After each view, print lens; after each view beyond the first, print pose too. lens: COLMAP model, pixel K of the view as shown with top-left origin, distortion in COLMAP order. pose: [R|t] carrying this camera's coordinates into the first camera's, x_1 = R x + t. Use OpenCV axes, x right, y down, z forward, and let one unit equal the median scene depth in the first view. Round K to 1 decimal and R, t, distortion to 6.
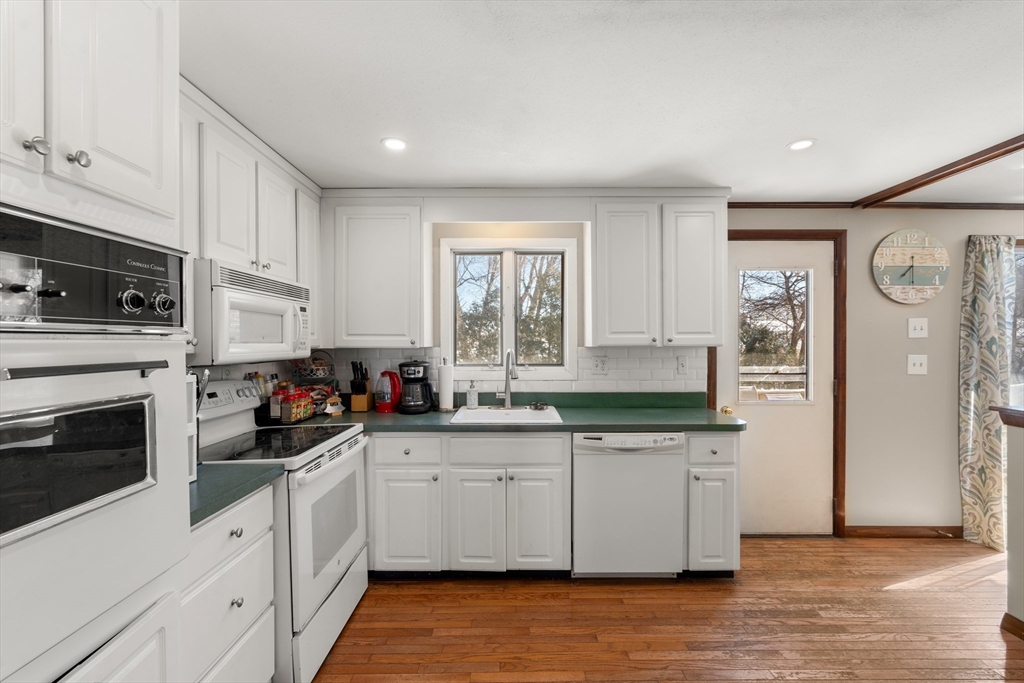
lens RADIAL K [[447.4, 0, 515.0], [0, 447.4, 339.3], [0, 0, 1]] dist [-0.000899, -0.000005]
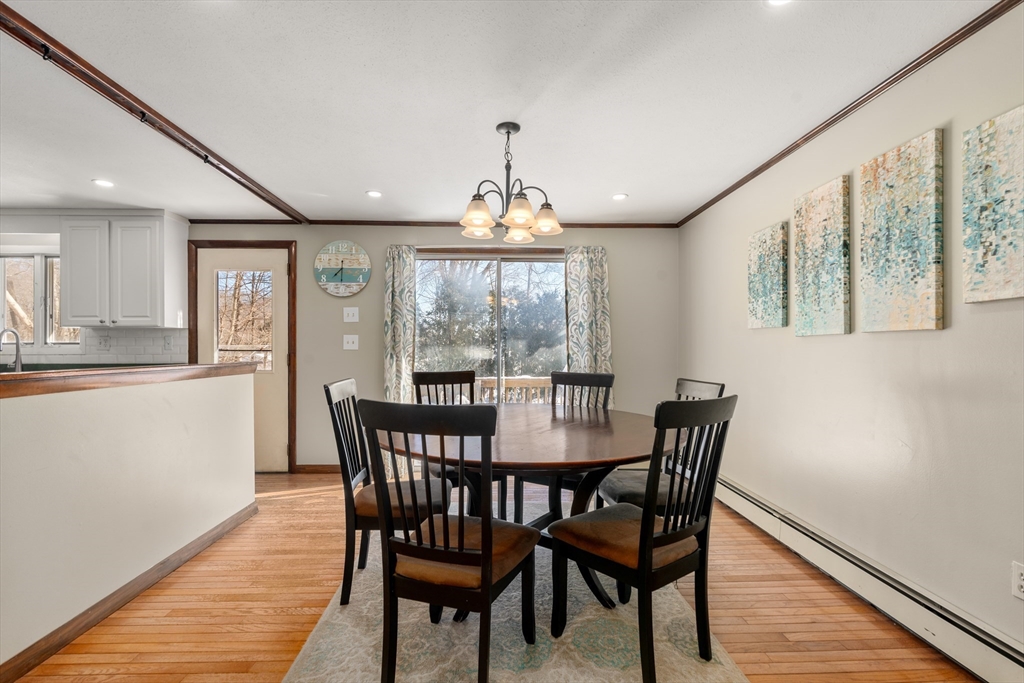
lens RADIAL K [[447.4, 0, 511.3], [0, 447.4, 340.8], [0, 0, 1]] dist [-0.000899, -0.000005]
pose [[0.999557, -0.000561, 0.029766, 1.347507], [0.000615, 0.999998, -0.001820, 0.055276], [-0.029765, 0.001837, 0.999555, -0.340935]]
